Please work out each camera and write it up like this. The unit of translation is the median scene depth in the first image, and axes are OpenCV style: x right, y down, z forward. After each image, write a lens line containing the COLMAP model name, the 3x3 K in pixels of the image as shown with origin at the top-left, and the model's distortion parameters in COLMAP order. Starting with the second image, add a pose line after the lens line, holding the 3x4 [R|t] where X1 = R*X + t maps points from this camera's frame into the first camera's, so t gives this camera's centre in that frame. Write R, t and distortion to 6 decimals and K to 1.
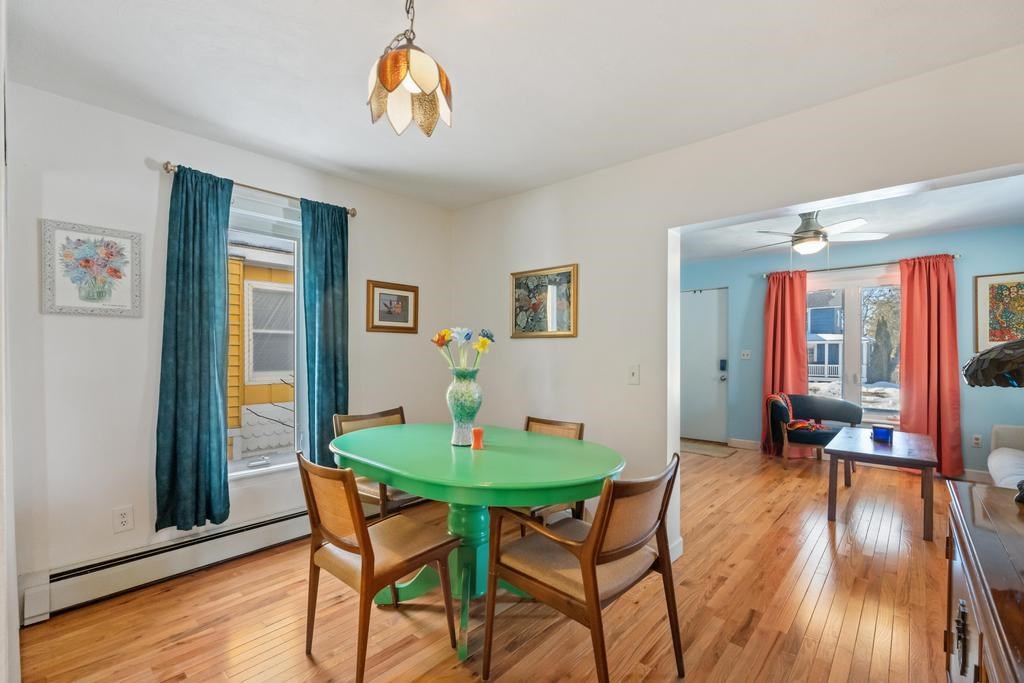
lens RADIAL K [[448.9, 0, 522.4], [0, 448.9, 359.0], [0, 0, 1]] dist [-0.000200, -0.000286]
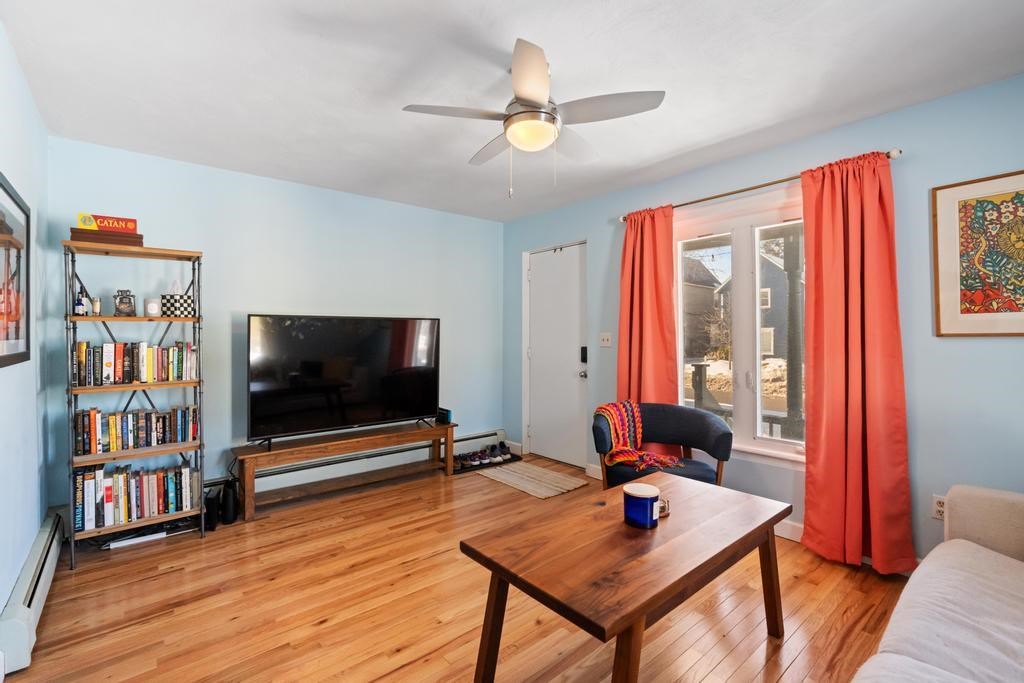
lens RADIAL K [[456.7, 0, 509.4], [0, 456.7, 336.1], [0, 0, 1]] dist [-0.000150, 0.000574]
pose [[0.988649, -0.002920, -0.150217, 0.574713], [0.000587, 0.999879, -0.015569, -0.005109], [0.150244, 0.015304, 0.988530, 0.385690]]
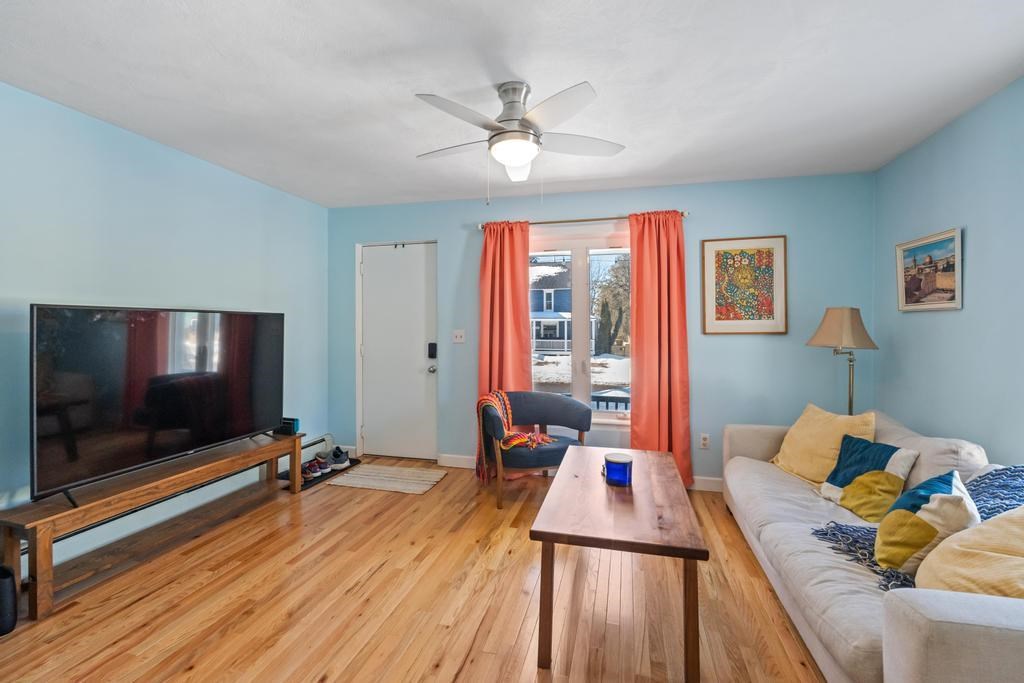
lens RADIAL K [[450.0, 0, 509.7], [0, 450.0, 337.7], [0, 0, 1]] dist [-0.000550, 0.000452]
pose [[0.892349, -0.010426, 0.451227, 0.308232], [0.007996, 0.999941, 0.007291, -0.014708], [-0.451276, -0.002898, 0.892380, 0.405187]]
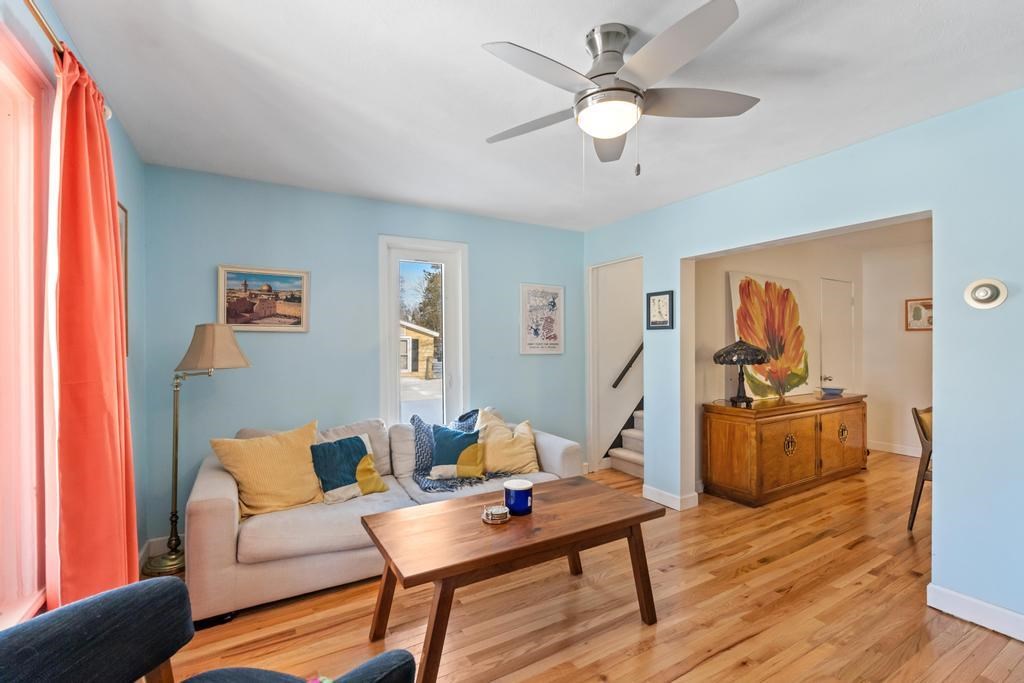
lens RADIAL K [[450.0, 0, 509.7], [0, 450.0, 337.7], [0, 0, 1]] dist [-0.000550, 0.000452]
pose [[-0.948832, 0.004798, 0.315745, 0.490448], [0.007064, 0.999957, 0.006034, -0.033198], [-0.315703, 0.007956, -0.948825, 1.206947]]
